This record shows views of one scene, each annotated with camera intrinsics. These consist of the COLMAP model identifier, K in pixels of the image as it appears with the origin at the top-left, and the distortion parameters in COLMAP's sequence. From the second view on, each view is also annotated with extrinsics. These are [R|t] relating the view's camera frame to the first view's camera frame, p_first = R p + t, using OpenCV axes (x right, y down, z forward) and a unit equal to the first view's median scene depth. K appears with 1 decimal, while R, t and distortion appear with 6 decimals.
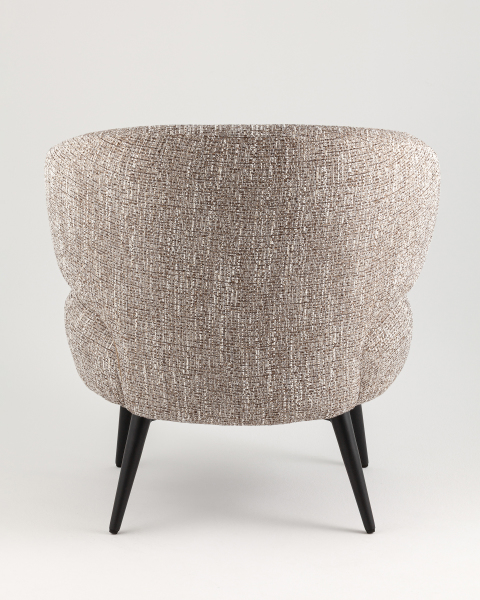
lens RADIAL K [[2012.9, 0, 240.0], [0, 2012.9, 300.0], [0, 0, 1]] dist [-0.257492, -0.972235]
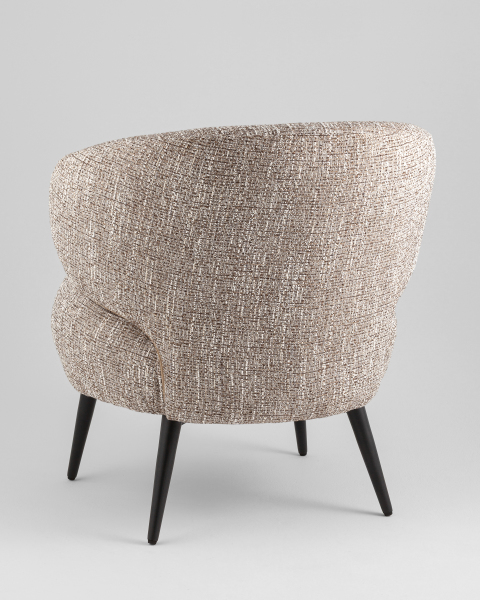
lens RADIAL K [[2012.9, 0, 240.0], [0, 2012.9, 300.0], [0, 0, 1]] dist [-0.257492, -0.972235]
pose [[0.933146, -0.066492, 0.353294, -0.384831], [0.065369, 0.997747, 0.015122, -0.015770], [-0.353504, 0.008983, 0.935390, 0.067651]]
